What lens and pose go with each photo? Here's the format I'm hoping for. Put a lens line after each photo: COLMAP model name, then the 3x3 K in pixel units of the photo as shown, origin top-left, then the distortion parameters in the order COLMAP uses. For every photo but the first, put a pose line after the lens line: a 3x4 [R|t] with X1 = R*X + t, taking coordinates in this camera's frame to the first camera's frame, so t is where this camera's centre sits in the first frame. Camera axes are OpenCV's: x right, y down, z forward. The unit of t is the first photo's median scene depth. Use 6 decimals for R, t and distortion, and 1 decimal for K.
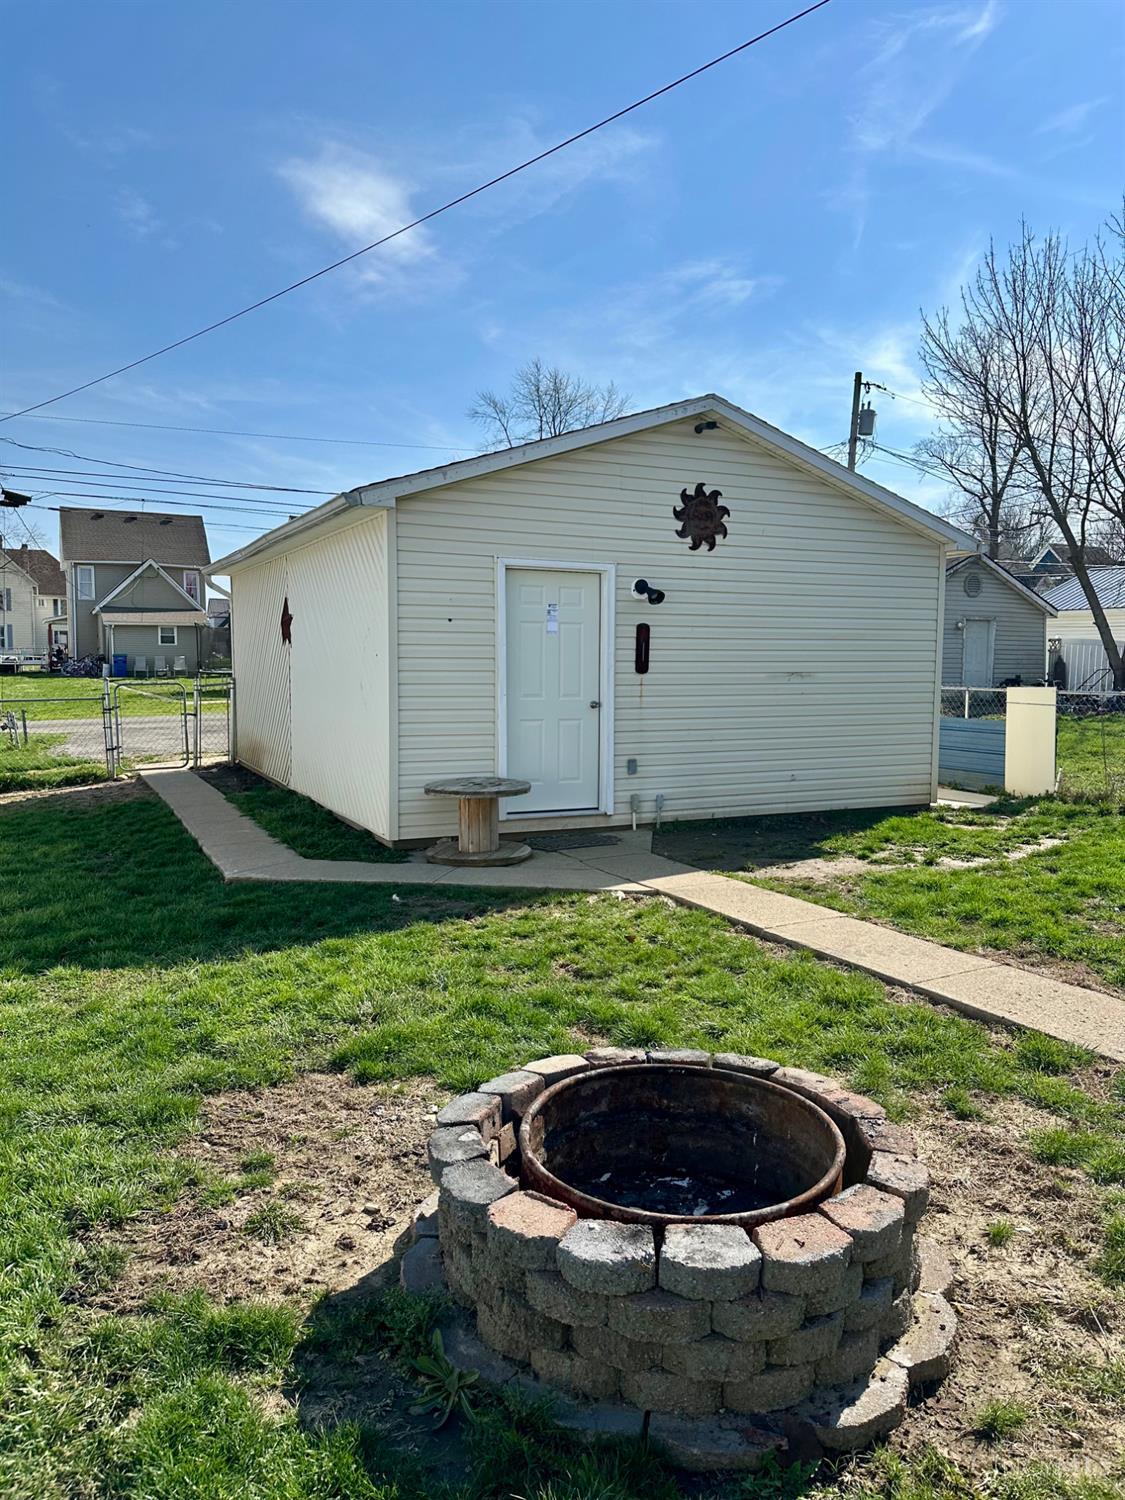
lens RADIAL K [[1063.5, 0, 567.0], [0, 1063.5, 749.0], [0, 0, 1]] dist [0.006420, -0.003276]
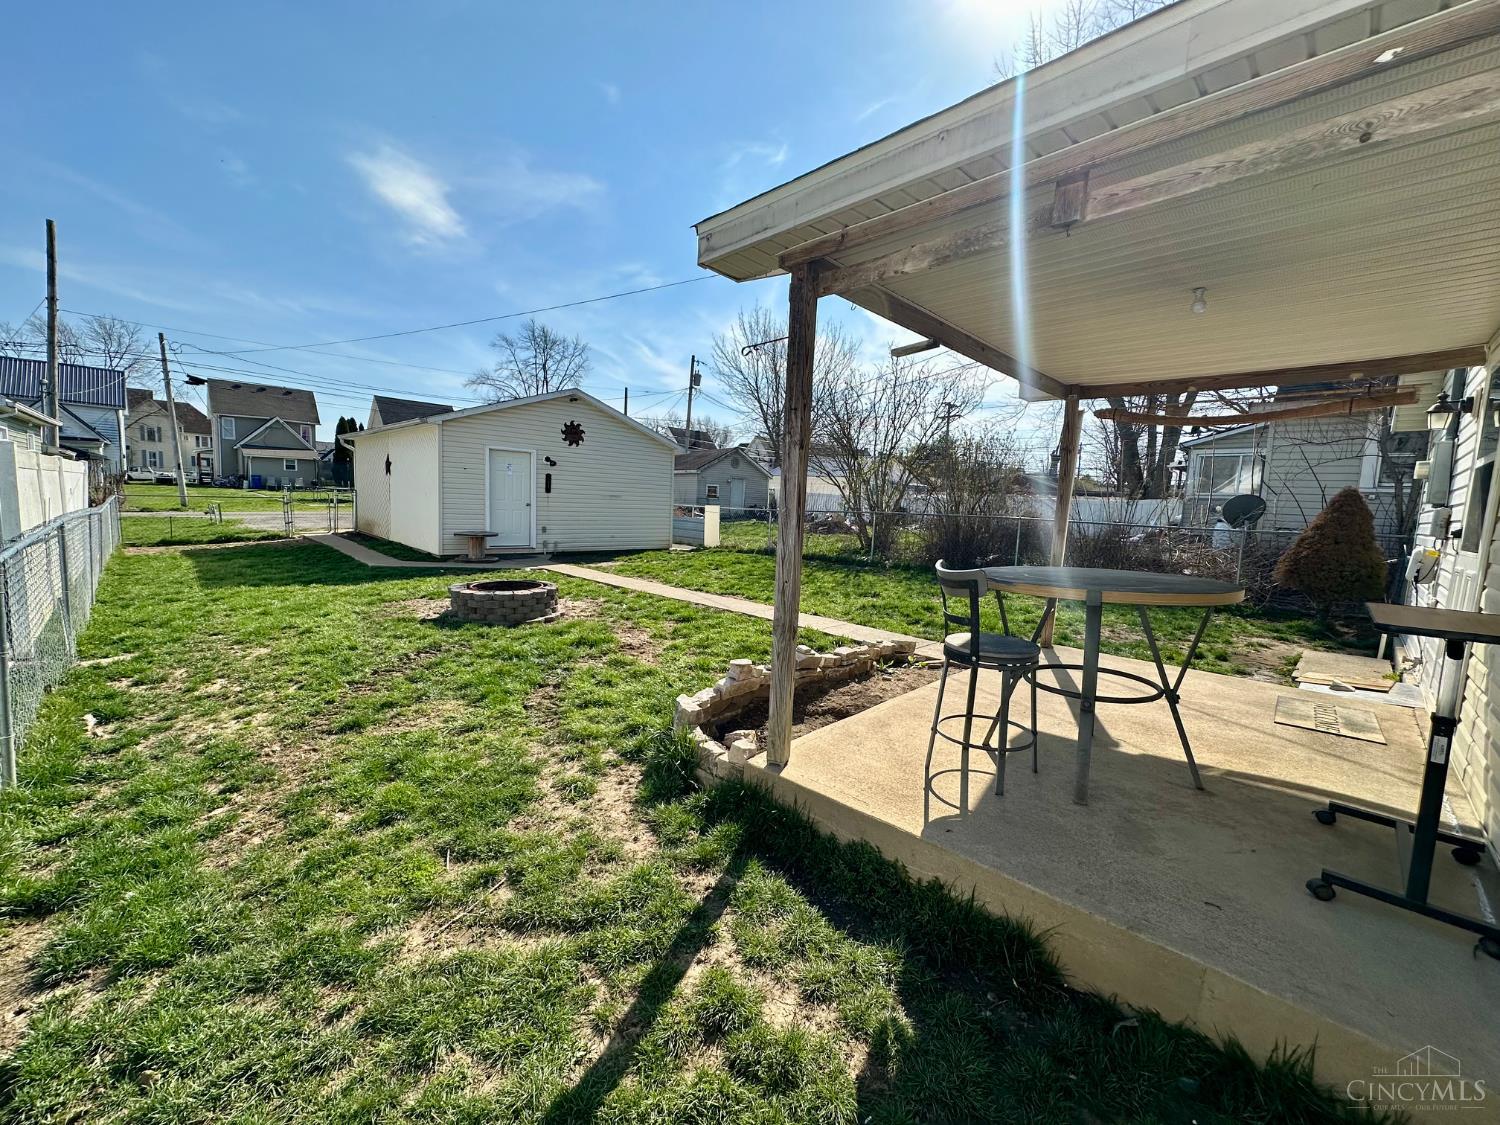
lens RADIAL K [[600.3, 0, 746.0], [0, 600.3, 565.6], [0, 0, 1]] dist [-0.004021, -0.000107]
pose [[0.953779, 0.004212, 0.300478, 0.028538], [-0.014444, 0.999389, 0.031838, 0.015573], [-0.300160, -0.034706, 0.953257, -0.164837]]
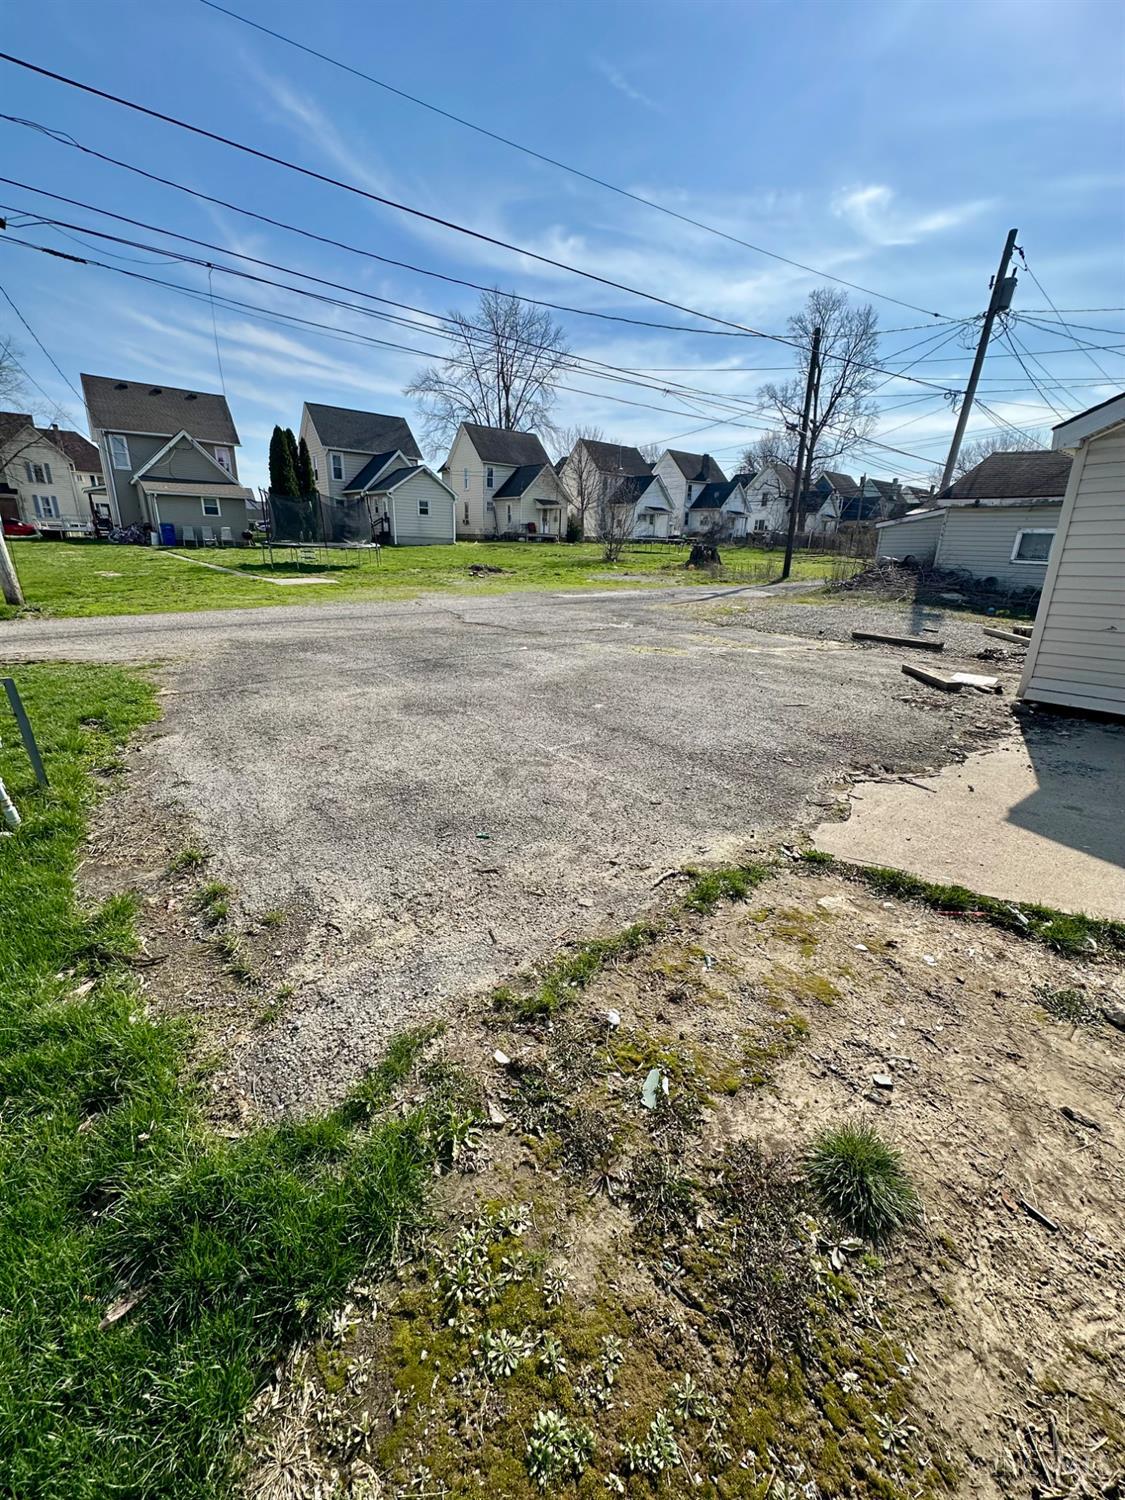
lens RADIAL K [[600.3, 0, 560.4], [0, 600.3, 751.4], [0, 0, 1]] dist [-0.004021, -0.000107]
pose [[0.983600, -0.029055, 0.178010, -0.255165], [-0.016322, 0.968553, 0.248272, -0.040427], [-0.179625, -0.247106, 0.952194, 0.528494]]
